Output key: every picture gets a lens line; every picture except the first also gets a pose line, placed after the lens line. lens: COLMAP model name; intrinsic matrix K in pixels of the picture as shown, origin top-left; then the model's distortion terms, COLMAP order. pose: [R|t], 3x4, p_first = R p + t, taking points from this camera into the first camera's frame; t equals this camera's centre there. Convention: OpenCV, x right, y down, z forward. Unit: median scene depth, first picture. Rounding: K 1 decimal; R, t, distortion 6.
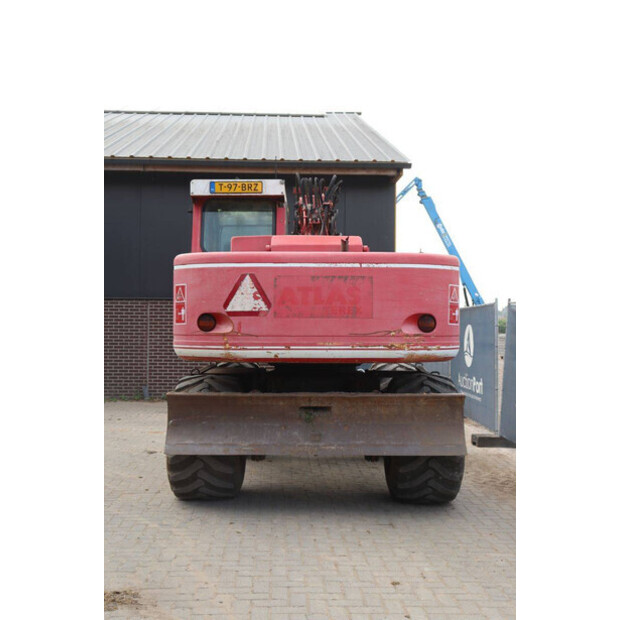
lens RADIAL K [[712.5, 0, 310.0], [0, 712.5, 310.0], [0, 0, 1]] dist [-0.015735, 0.002265]
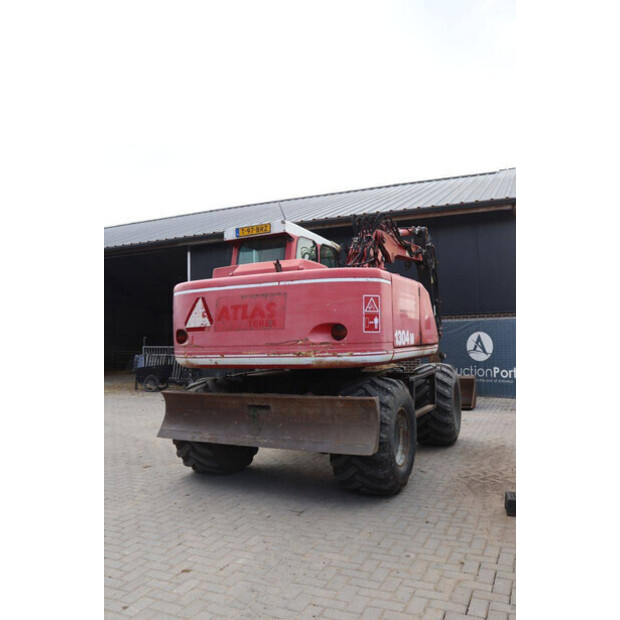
lens RADIAL K [[494.3, 0, 328.4], [0, 494.3, 322.7], [0, 0, 1]] dist [-0.095894, 0.002688]
pose [[0.906847, -0.041333, -0.419428, 0.472331], [0.038491, 0.999143, -0.015238, 0.015452], [0.419699, -0.002325, 0.907661, 0.311333]]
